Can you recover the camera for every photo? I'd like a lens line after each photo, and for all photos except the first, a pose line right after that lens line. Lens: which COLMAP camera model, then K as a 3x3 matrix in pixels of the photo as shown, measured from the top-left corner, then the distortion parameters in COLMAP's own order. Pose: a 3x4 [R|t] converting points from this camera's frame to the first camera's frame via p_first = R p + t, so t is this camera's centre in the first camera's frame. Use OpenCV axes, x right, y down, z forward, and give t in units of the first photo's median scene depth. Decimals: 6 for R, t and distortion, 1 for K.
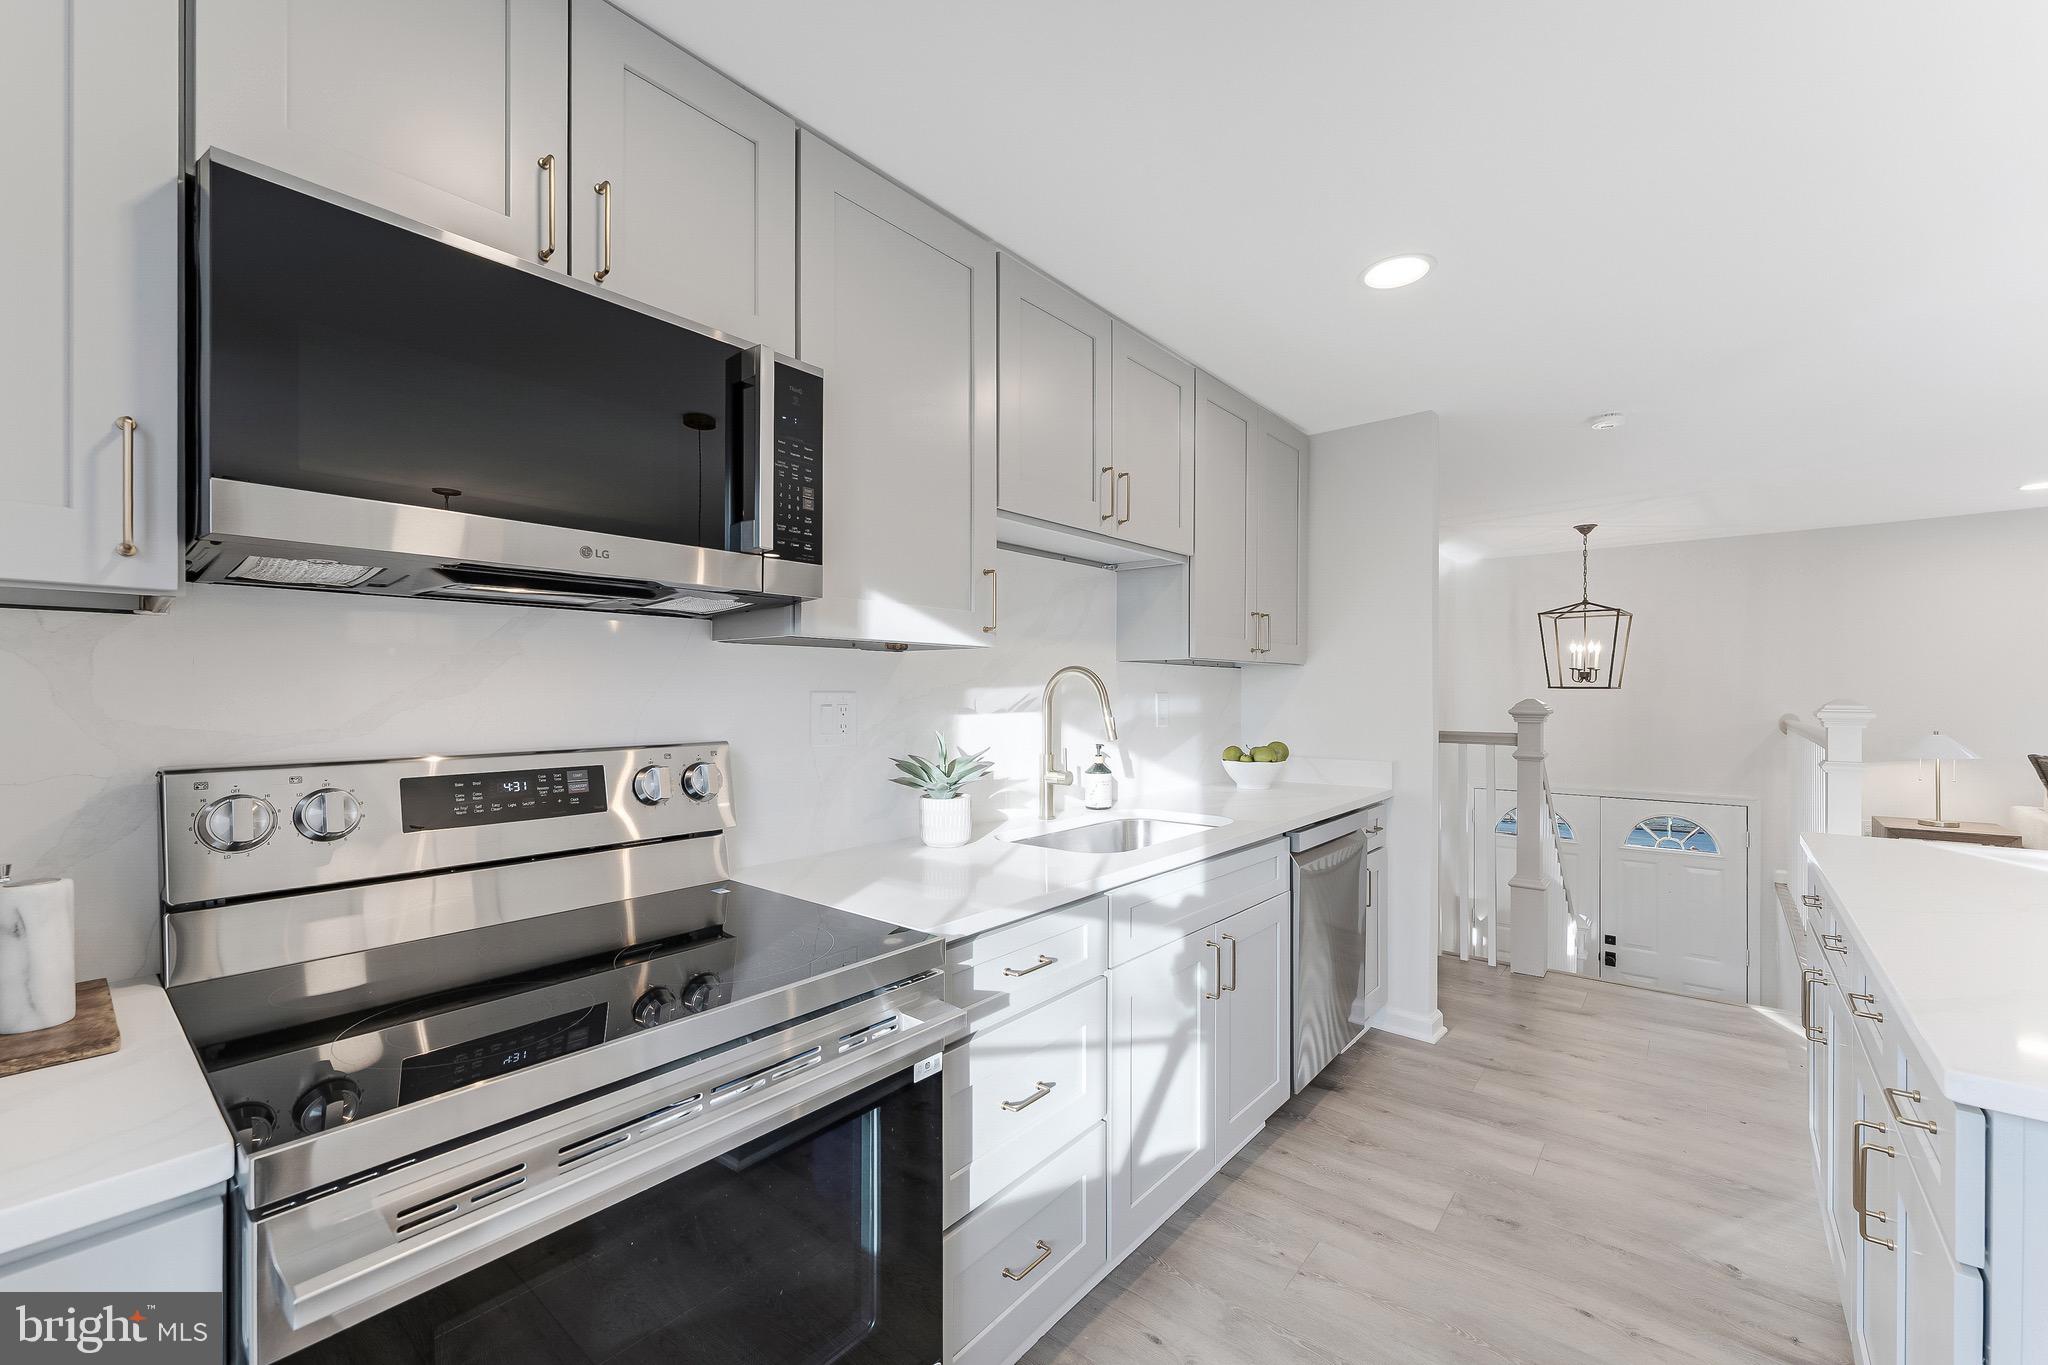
lens RADIAL K [[823.9, 0, 1039.6], [0, 823.9, 688.1], [0, 0, 1]] dist [-0.000708, -0.000139]
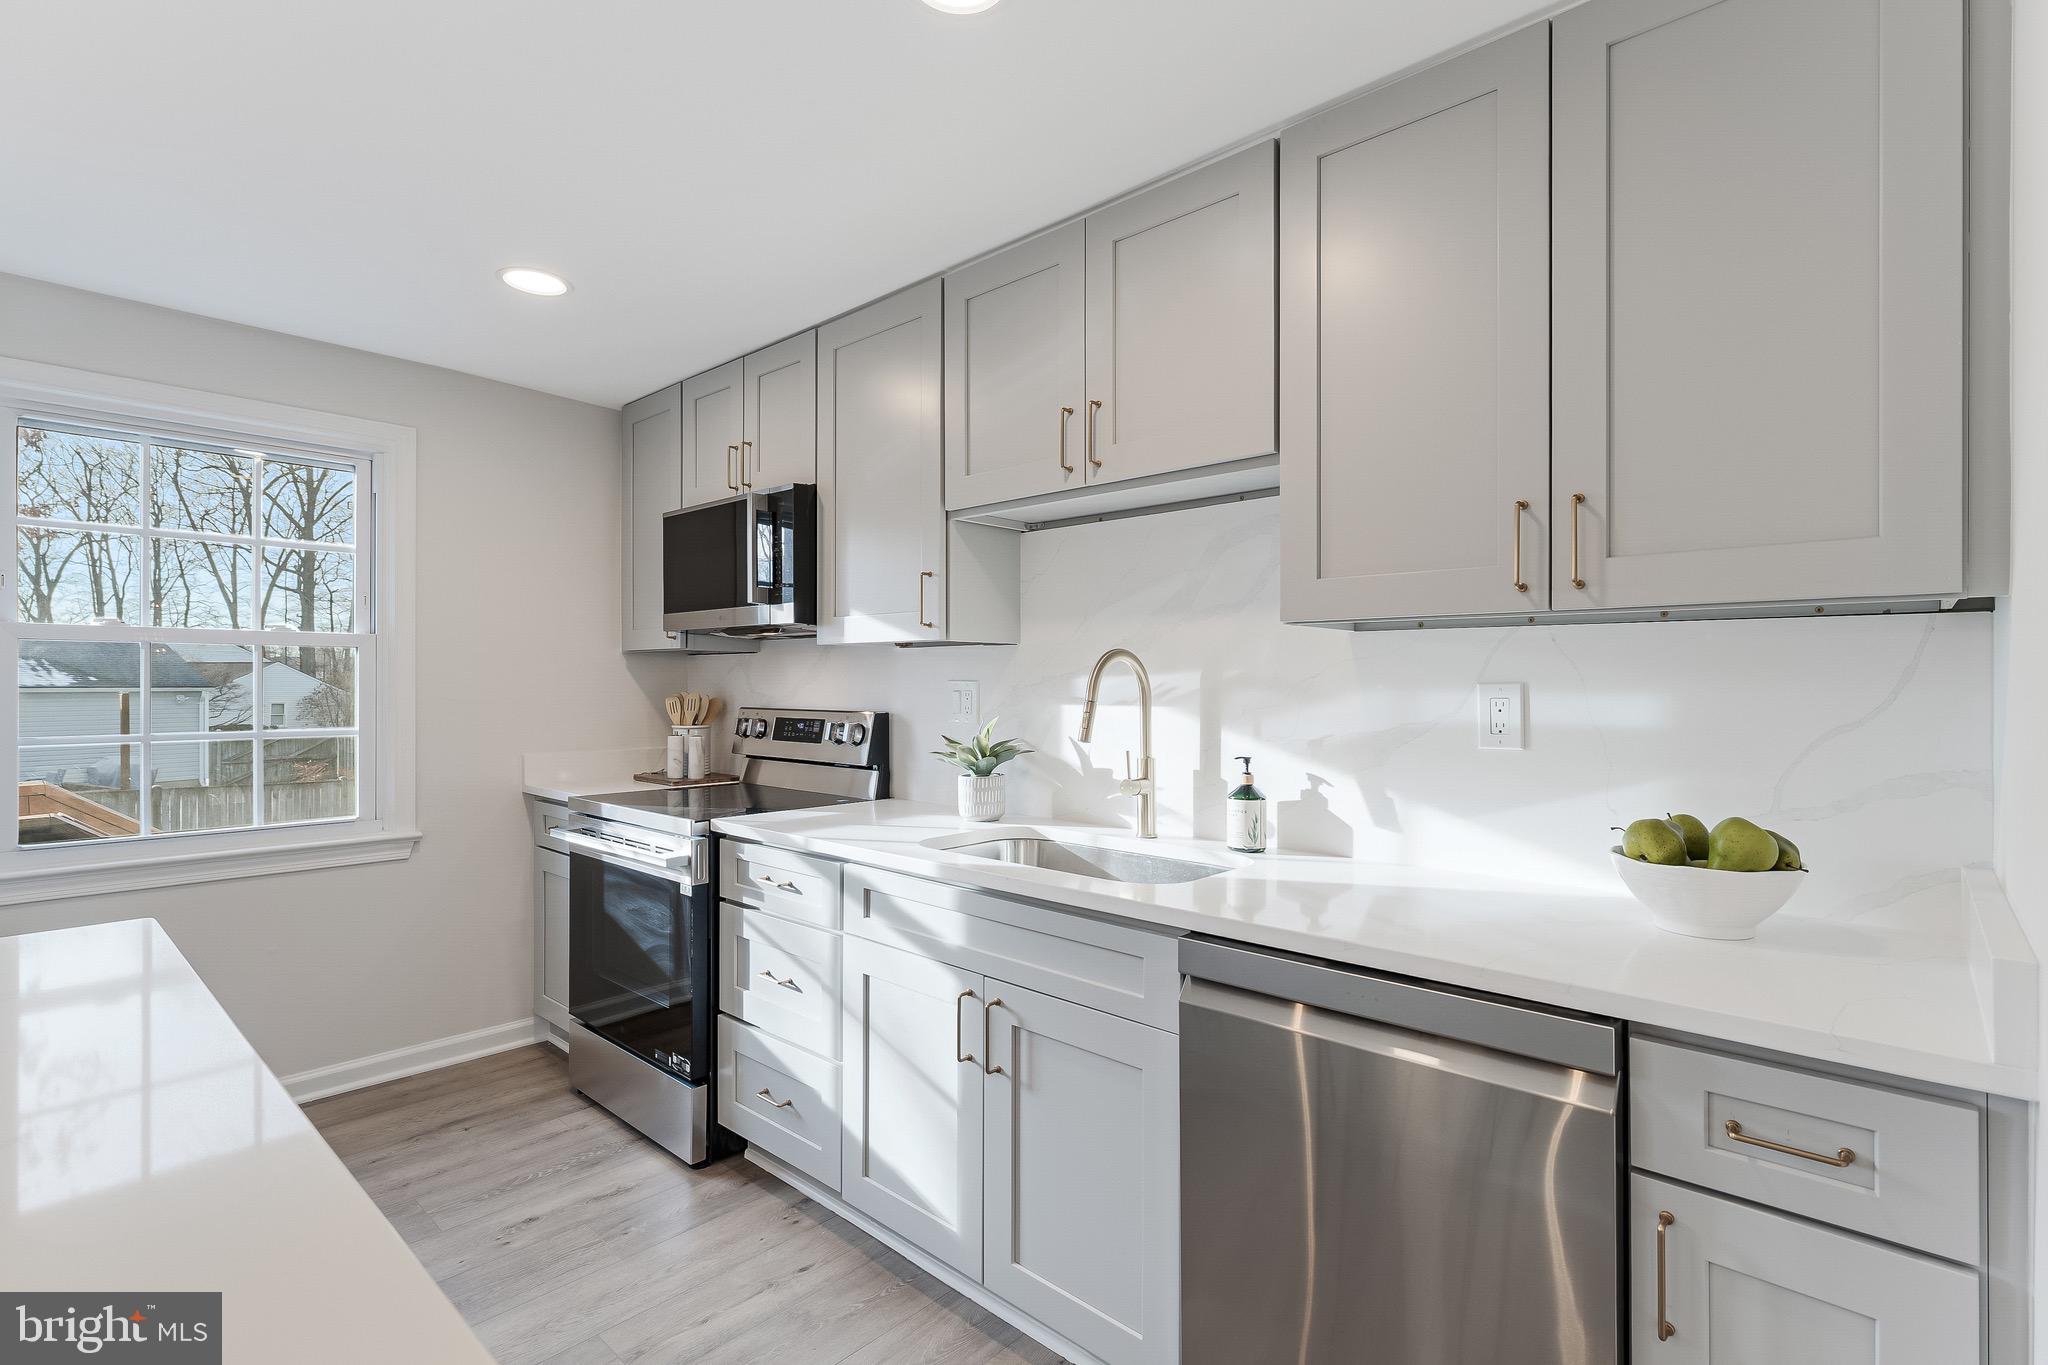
lens RADIAL K [[948.0, 0, 1037.9], [0, 948.0, 683.7], [0, 0, 1]] dist [0.001184, -0.000302]
pose [[-0.042993, 0.000228, -0.999075, 0.874707], [-0.000506, 1.000000, 0.000250, 0.005961], [0.999075, 0.000516, -0.042993, 0.859099]]
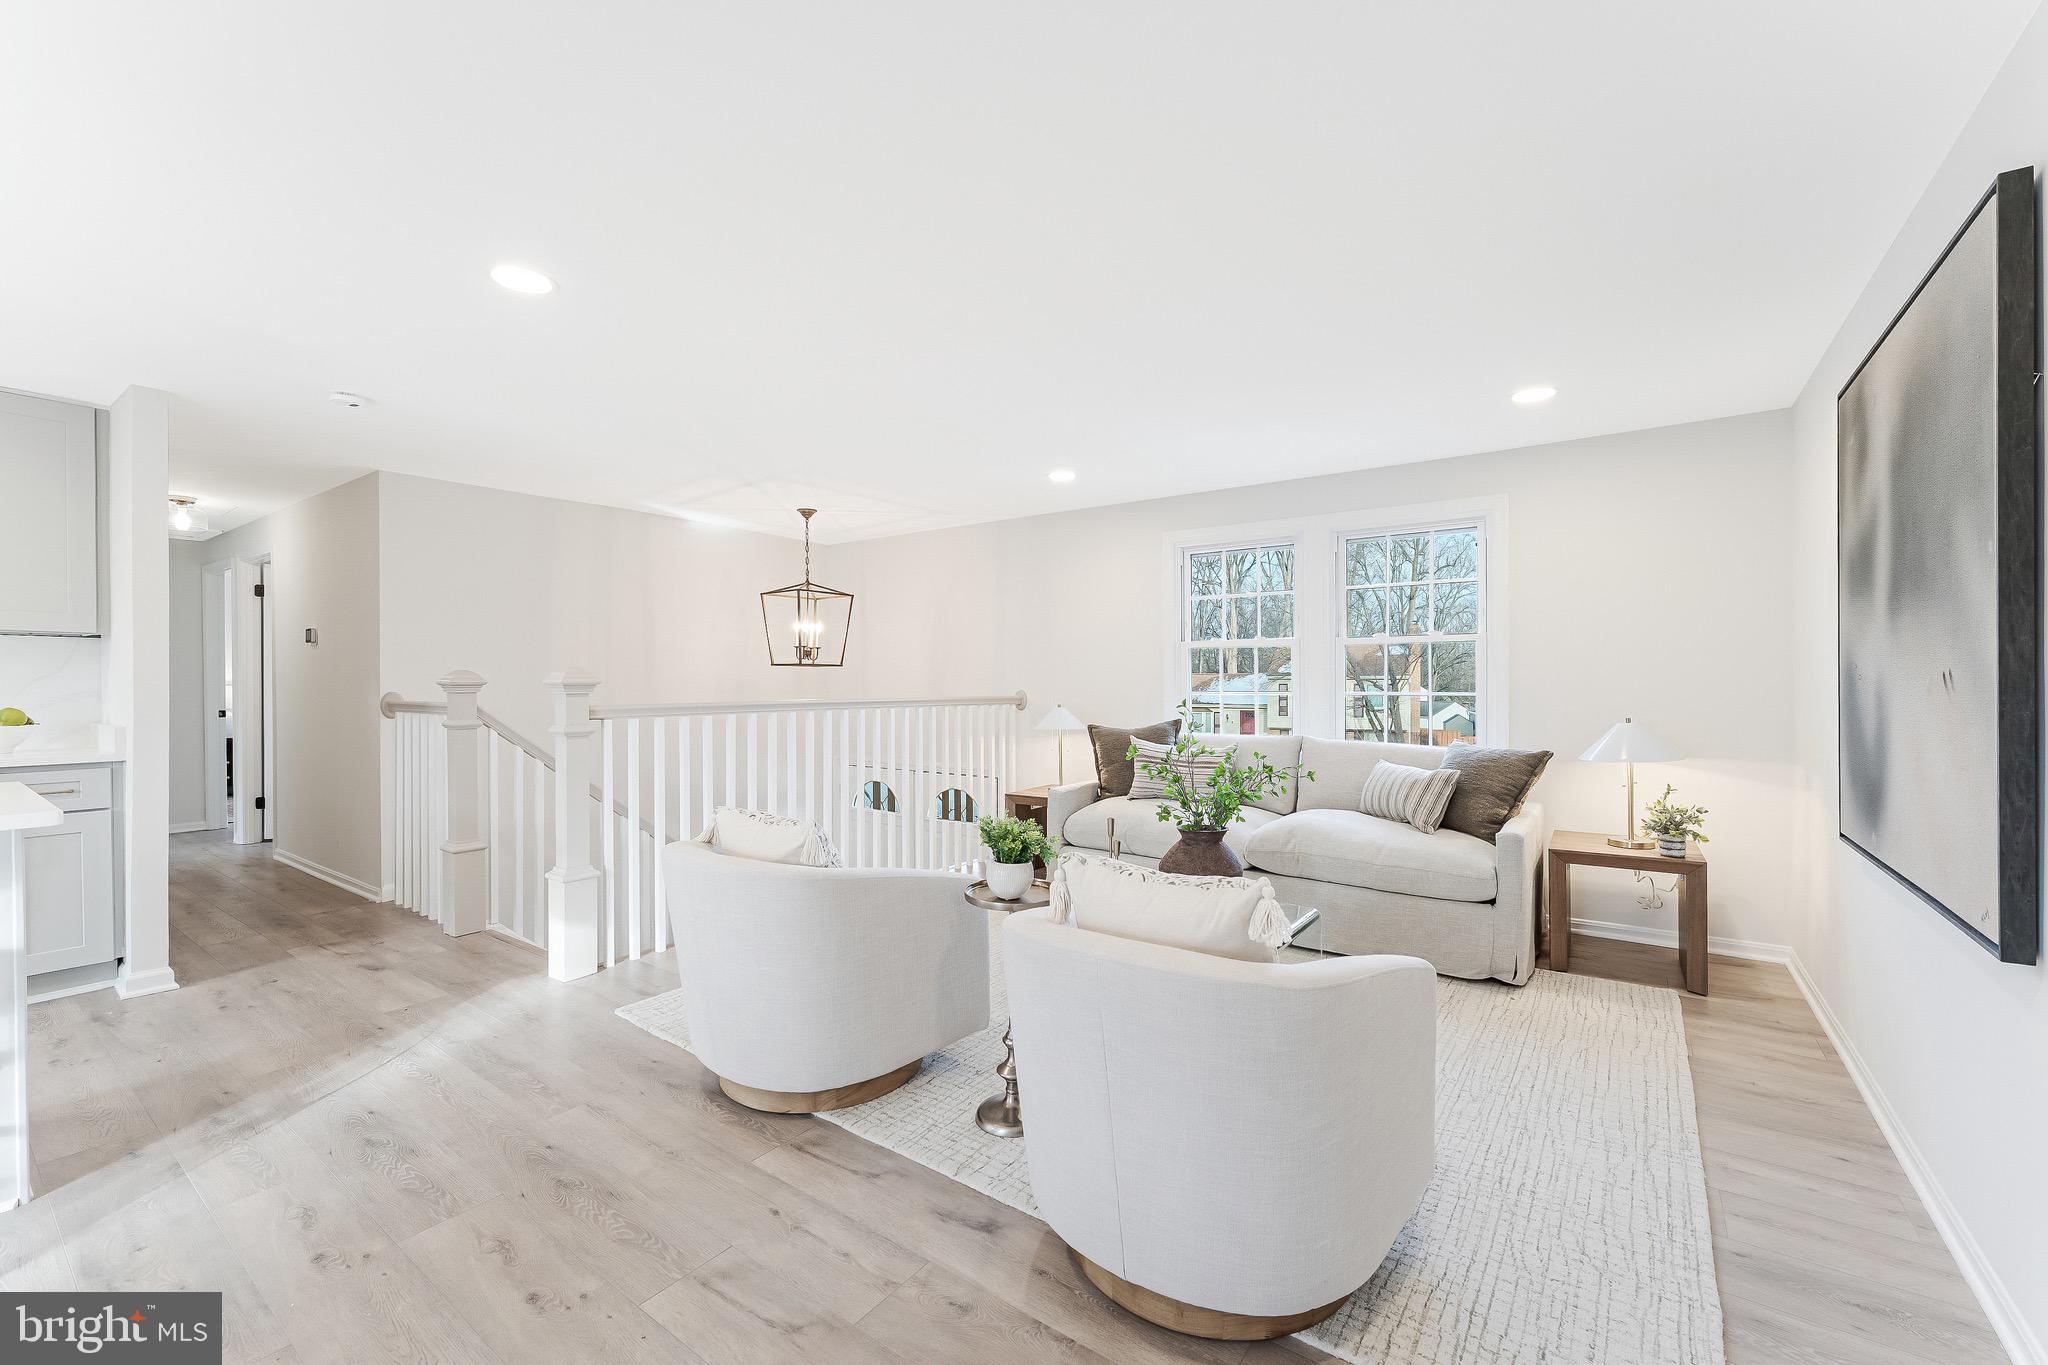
lens RADIAL K [[823.9, 0, 1030.4], [0, 823.9, 682.3], [0, 0, 1]] dist [-0.000708, -0.000139]
pose [[0.997645, -0.000195, 0.068595, 1.781227], [-0.000157, 0.999987, 0.005129, 0.032819], [-0.068595, -0.005128, 0.997631, -0.120634]]
